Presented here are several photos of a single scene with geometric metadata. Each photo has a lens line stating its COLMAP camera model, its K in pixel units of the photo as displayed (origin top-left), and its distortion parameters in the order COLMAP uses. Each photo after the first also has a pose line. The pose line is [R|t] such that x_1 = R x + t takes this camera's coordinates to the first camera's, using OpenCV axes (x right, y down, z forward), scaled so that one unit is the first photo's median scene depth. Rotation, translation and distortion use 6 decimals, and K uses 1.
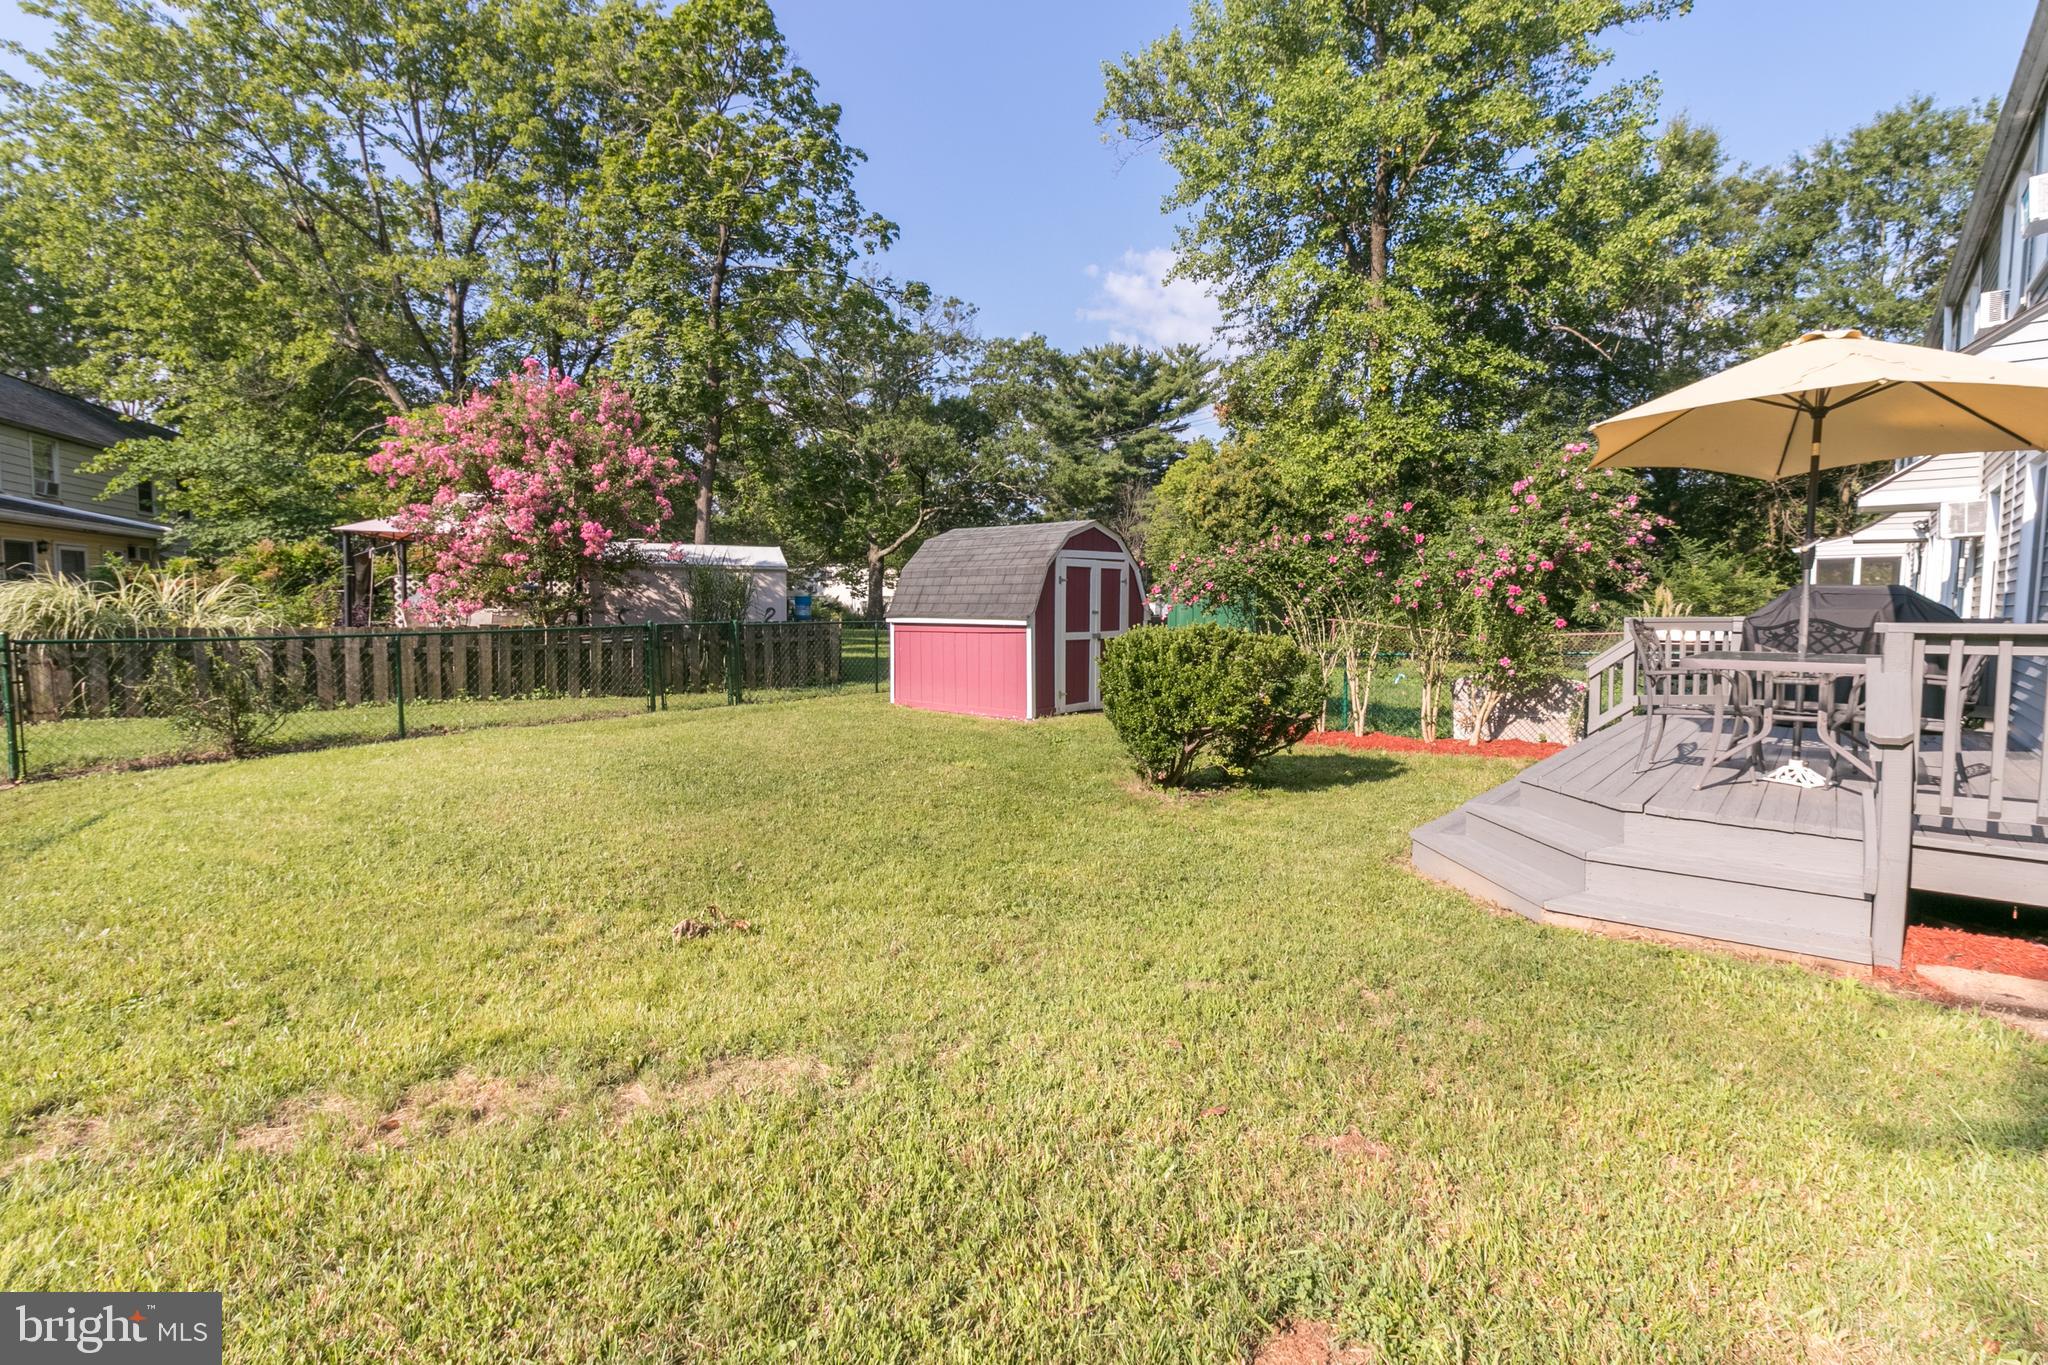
lens RADIAL K [[967.8, 0, 1022.7], [0, 967.8, 661.9], [0, 0, 1]] dist [0.006830, -0.000269]
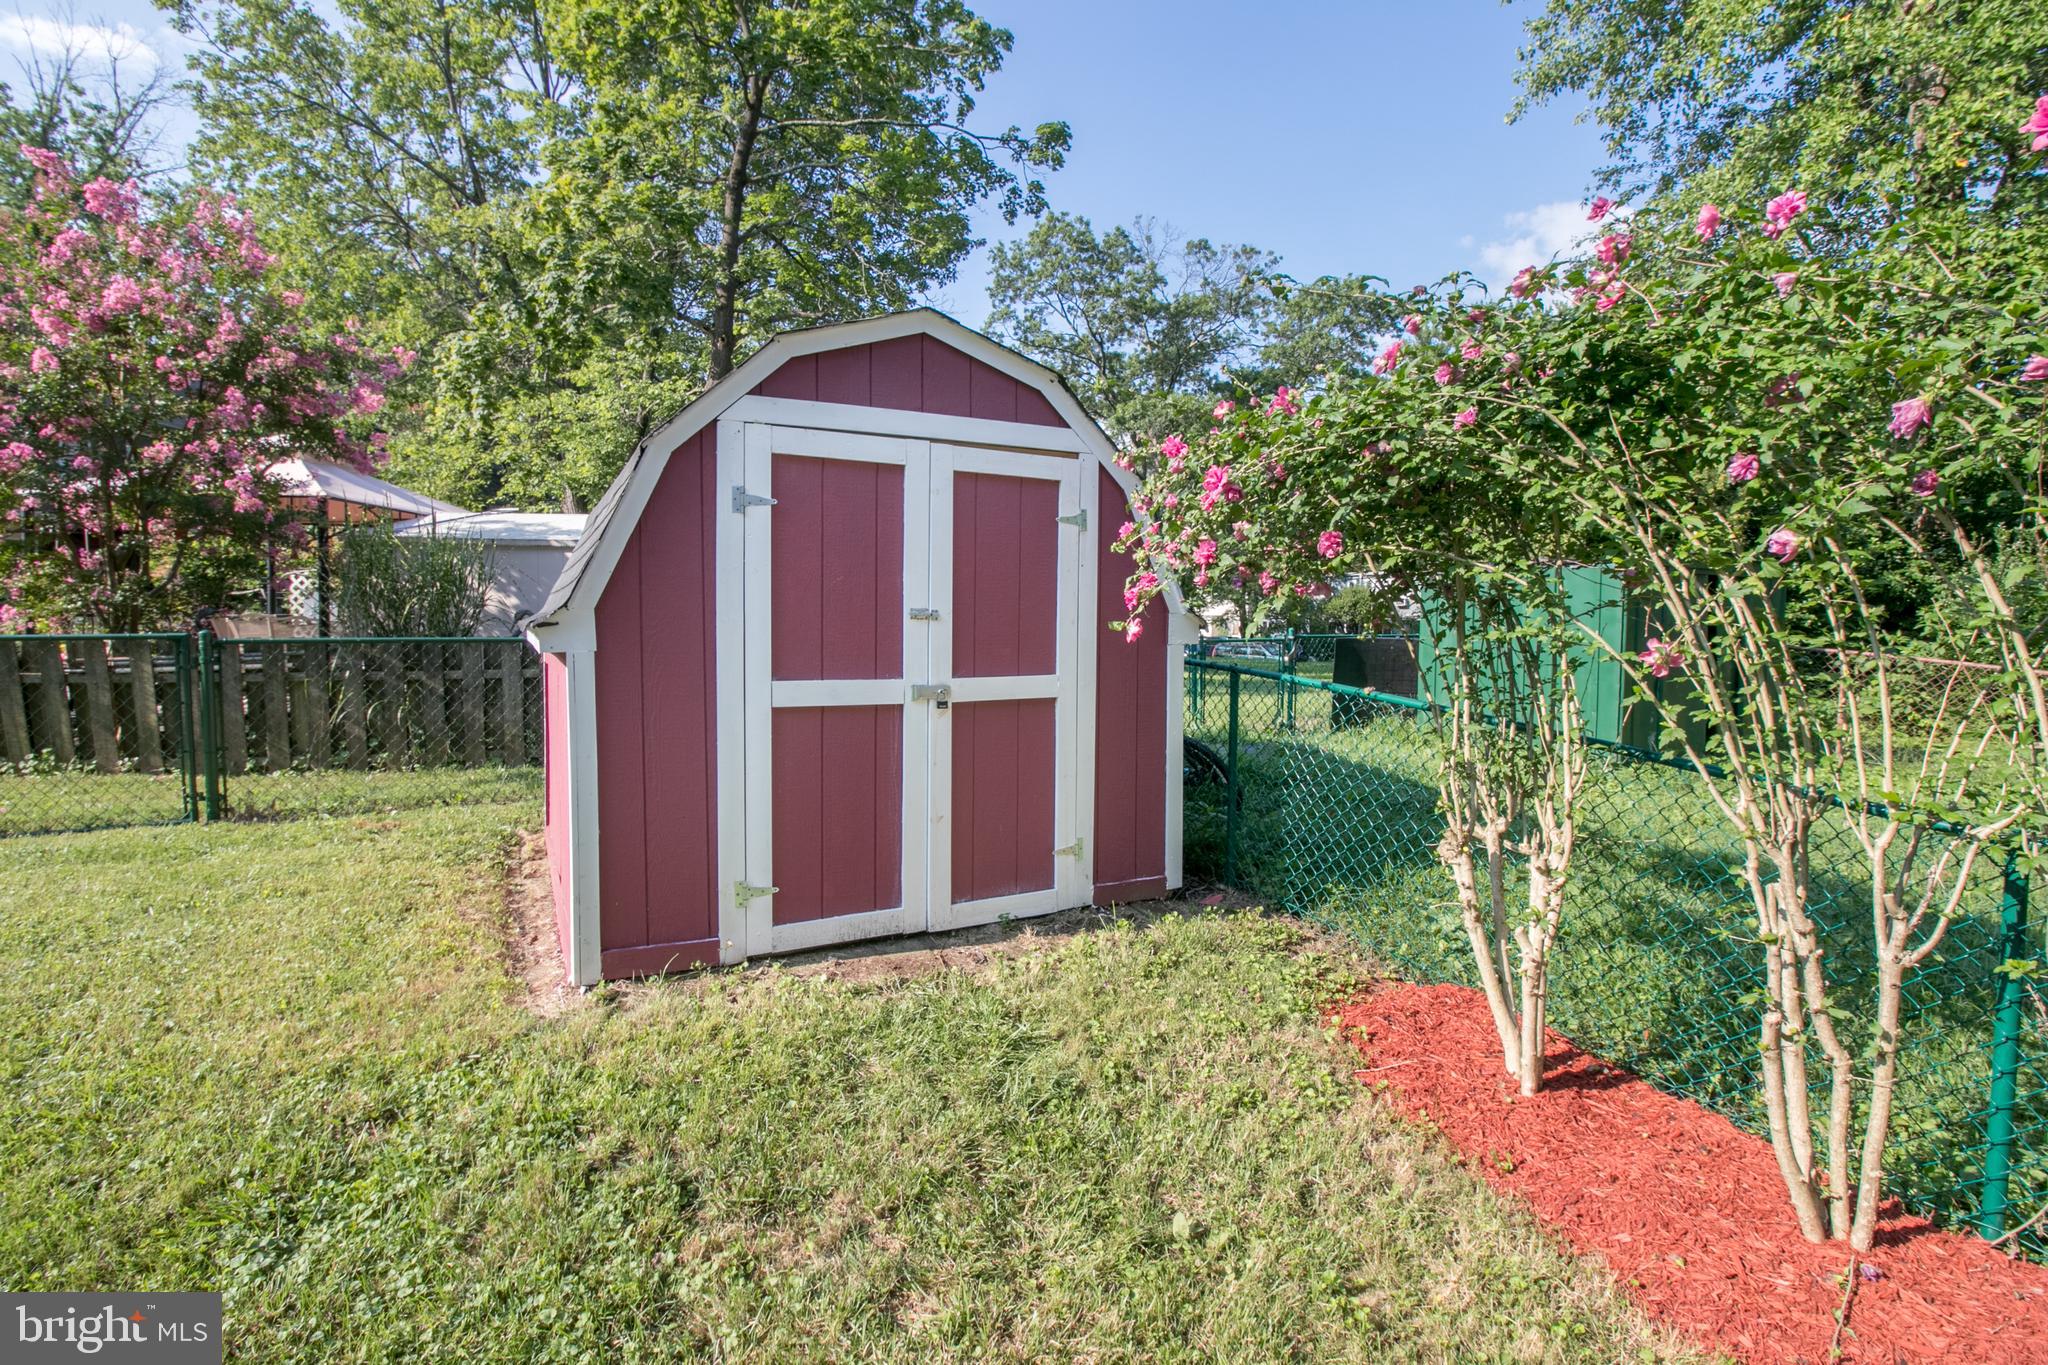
lens RADIAL K [[944.7, 0, 1020.7], [0, 944.7, 662.8], [0, 0, 1]] dist [0.003279, -0.000177]
pose [[0.921700, 0.020576, -0.387358, 0.216564], [-0.032061, 0.999216, -0.023208, -0.029796], [0.386577, 0.033810, 0.921637, 0.733832]]
